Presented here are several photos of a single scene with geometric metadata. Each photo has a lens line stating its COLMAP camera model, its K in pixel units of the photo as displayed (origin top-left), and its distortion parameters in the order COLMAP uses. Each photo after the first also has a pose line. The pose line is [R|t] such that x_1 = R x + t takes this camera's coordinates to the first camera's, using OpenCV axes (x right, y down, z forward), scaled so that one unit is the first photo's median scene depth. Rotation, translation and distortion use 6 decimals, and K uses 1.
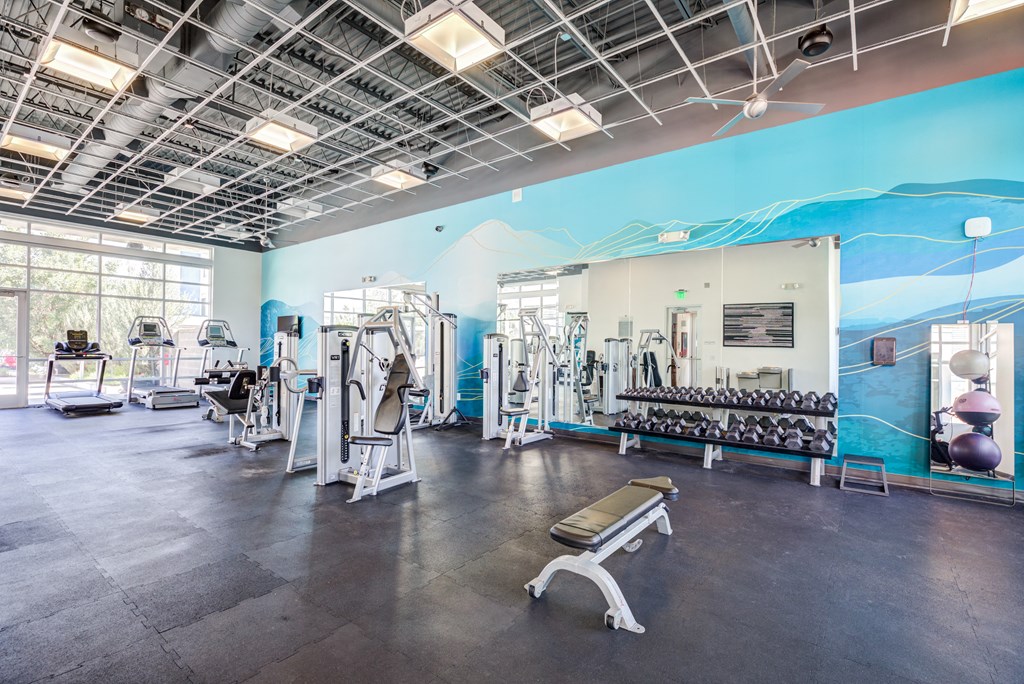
lens RADIAL K [[476.2, 0, 504.6], [0, 476.2, 342.4], [0, 0, 1]] dist [0.002866, 0.000868]
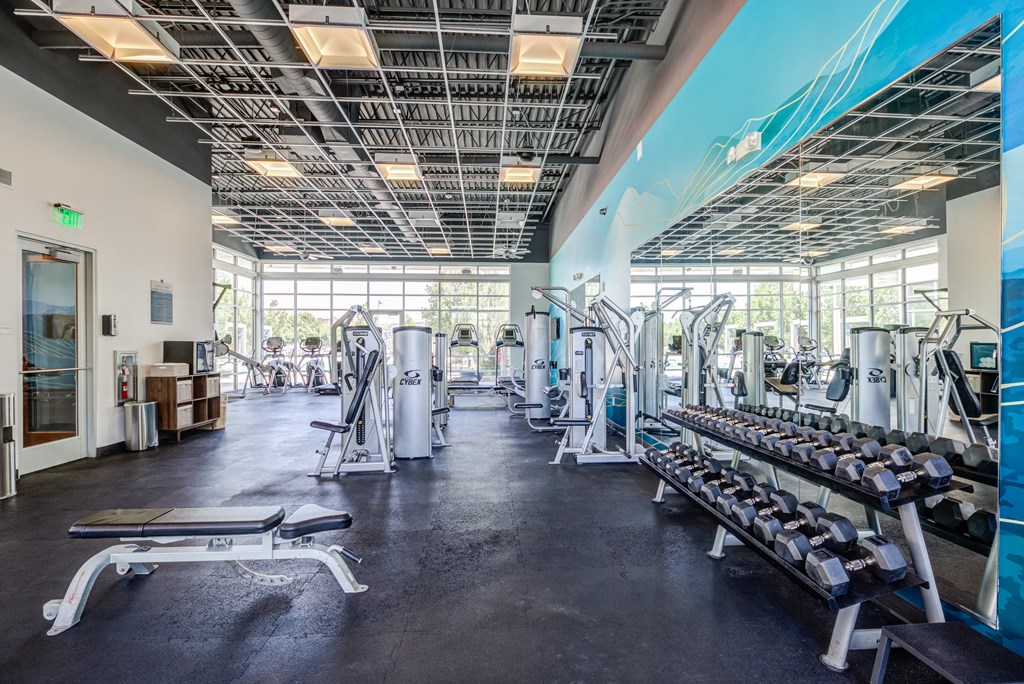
lens RADIAL K [[476.2, 0, 511.2], [0, 476.2, 344.6], [0, 0, 1]] dist [0.002866, 0.000868]
pose [[0.667008, -0.010040, -0.744983, 0.301841], [0.011411, 0.999930, -0.003260, 0.008062], [0.744964, -0.006326, 0.667075, 0.201320]]
